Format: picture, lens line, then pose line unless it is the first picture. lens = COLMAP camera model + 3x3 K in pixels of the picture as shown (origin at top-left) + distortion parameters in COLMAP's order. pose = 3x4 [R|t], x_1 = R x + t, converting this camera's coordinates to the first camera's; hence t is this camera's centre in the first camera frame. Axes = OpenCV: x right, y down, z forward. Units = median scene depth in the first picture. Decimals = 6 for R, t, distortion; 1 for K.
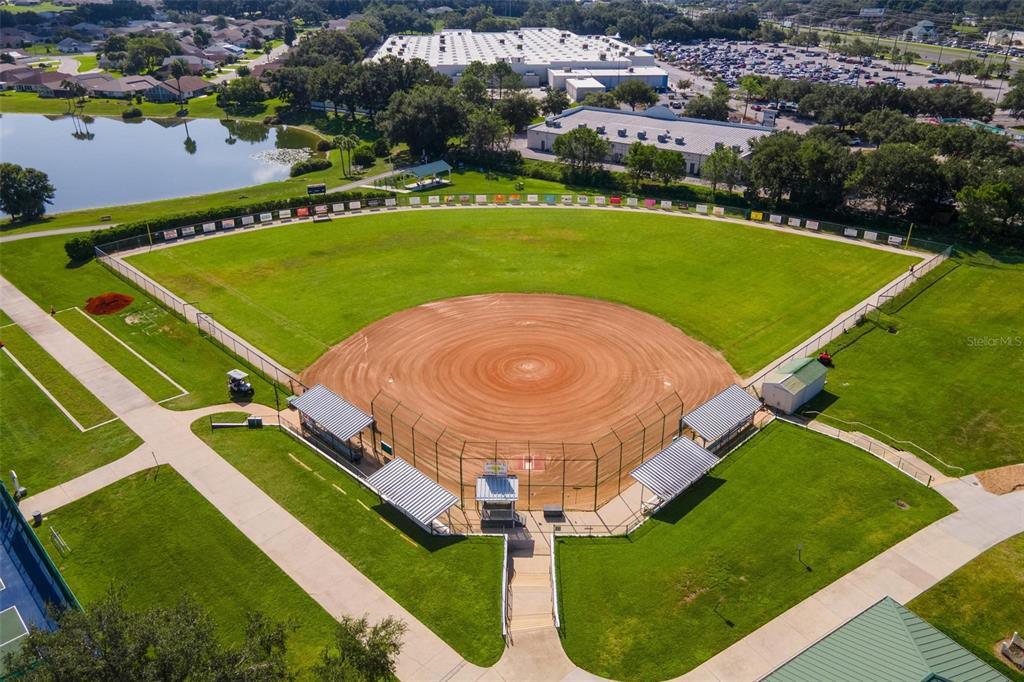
lens RADIAL K [[726.5, 0, 519.7], [0, 726.5, 332.4], [0, 0, 1]] dist [0.041920, 0.008247]
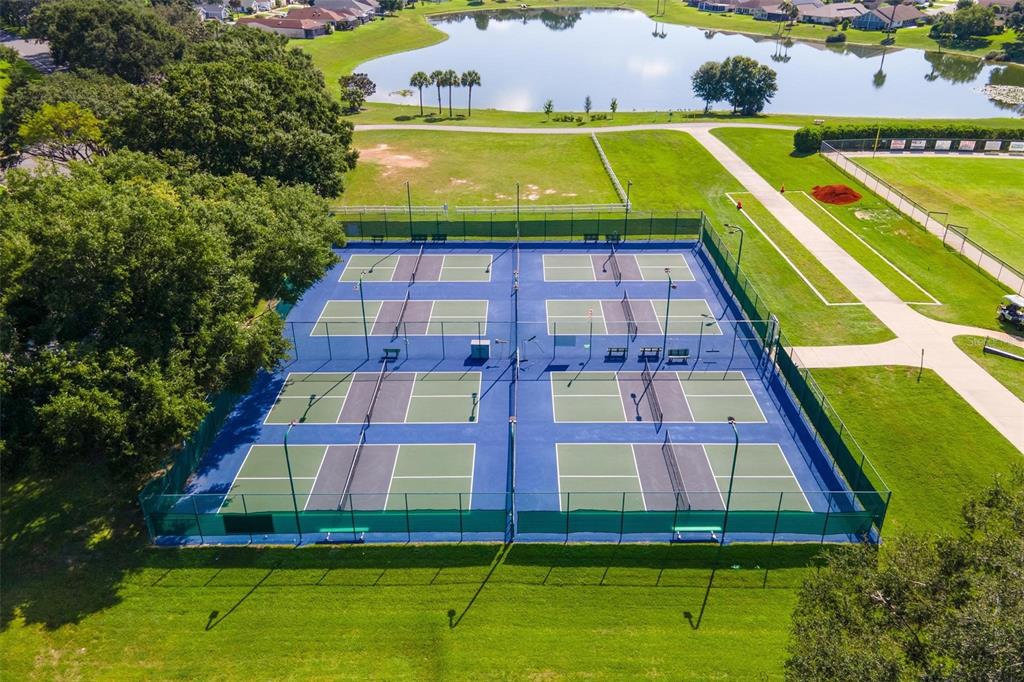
lens RADIAL K [[726.5, 0, 520.8], [0, 726.5, 349.1], [0, 0, 1]] dist [0.041920, 0.008247]
pose [[0.703278, 0.356141, -0.615275, -0.152855], [-0.312002, 0.932288, 0.183011, 0.075774], [0.638792, 0.063259, 0.766775, 0.033223]]
